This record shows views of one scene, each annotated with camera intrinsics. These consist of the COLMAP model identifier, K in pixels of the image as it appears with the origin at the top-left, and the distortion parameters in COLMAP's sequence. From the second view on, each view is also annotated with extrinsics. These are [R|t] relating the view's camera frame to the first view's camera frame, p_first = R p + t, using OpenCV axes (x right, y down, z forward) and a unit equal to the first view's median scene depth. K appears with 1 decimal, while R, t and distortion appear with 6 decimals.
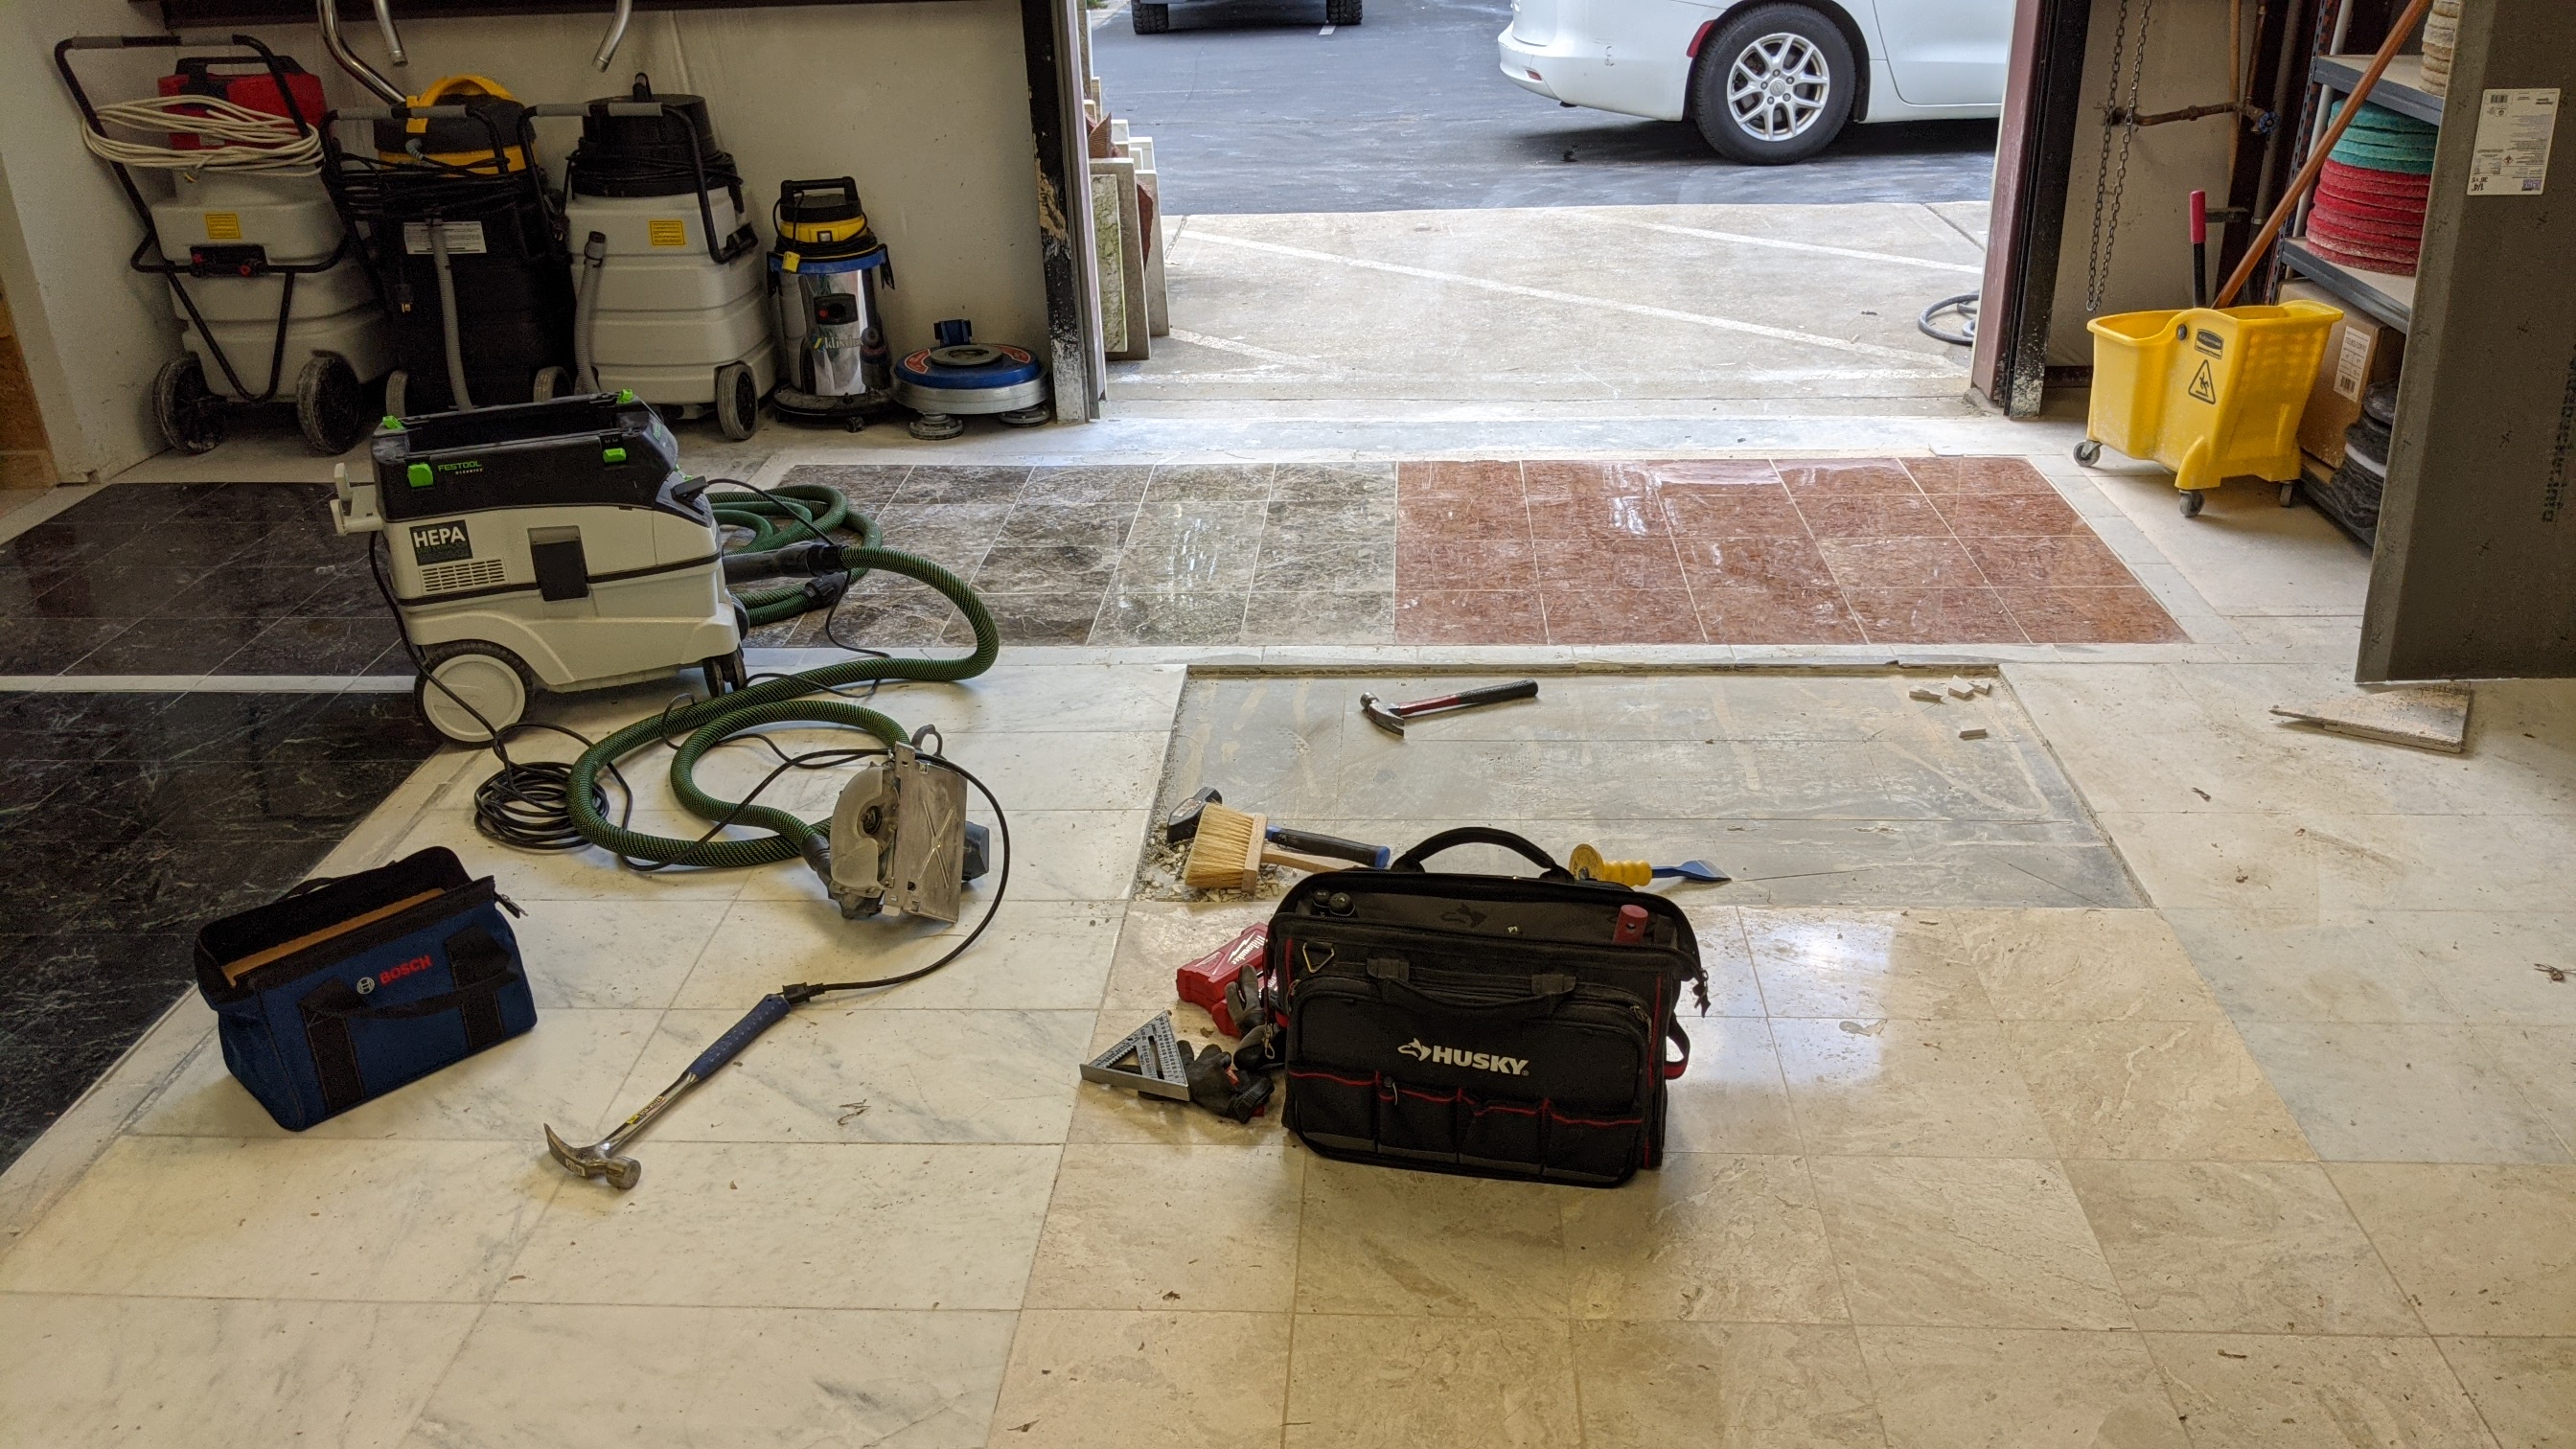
lens RADIAL K [[2053.2, 0, 1279.6], [0, 2053.2, 731.2], [0, 0, 1]] dist [0.045081, -0.066904]
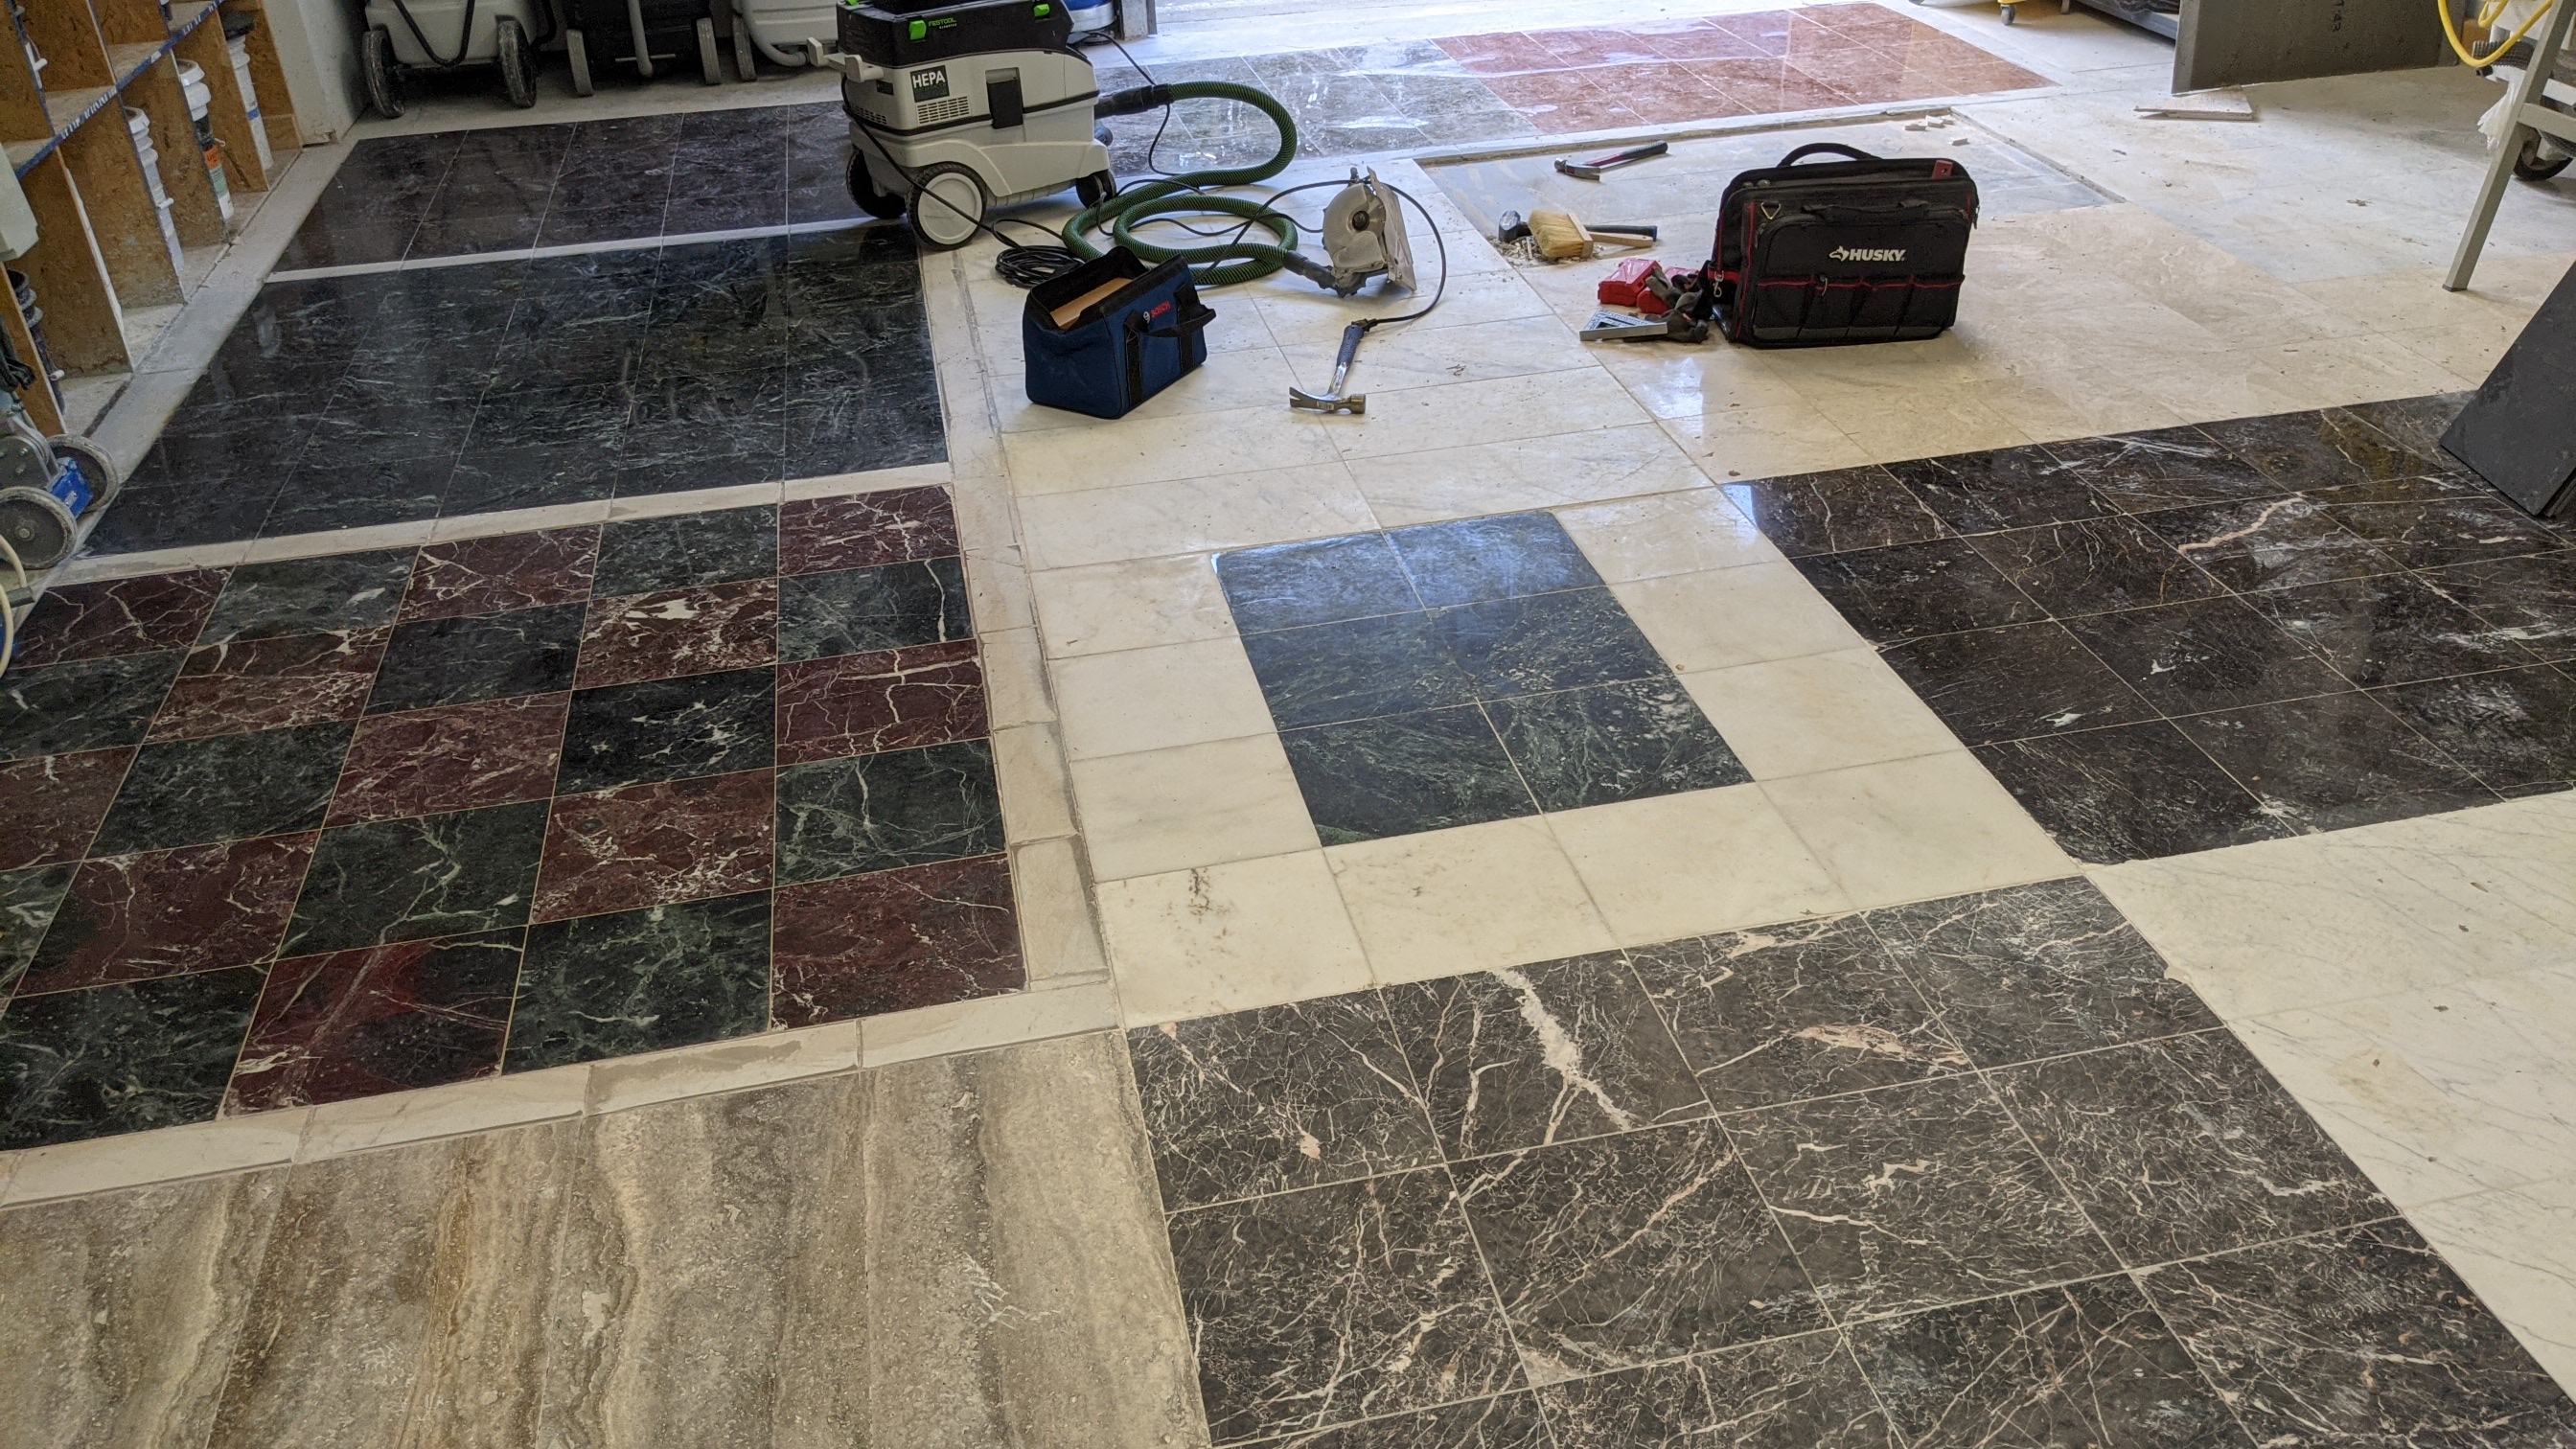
lens RADIAL K [[2053.2, 0, 1308.6], [0, 2053.2, 727.4], [0, 0, 1]] dist [0.045081, -0.066904]
pose [[0.964105, -0.144831, 0.222541, -0.361922], [0.121091, 0.985731, 0.116921, 0.131944], [-0.236300, -0.085776, 0.967887, -0.262575]]
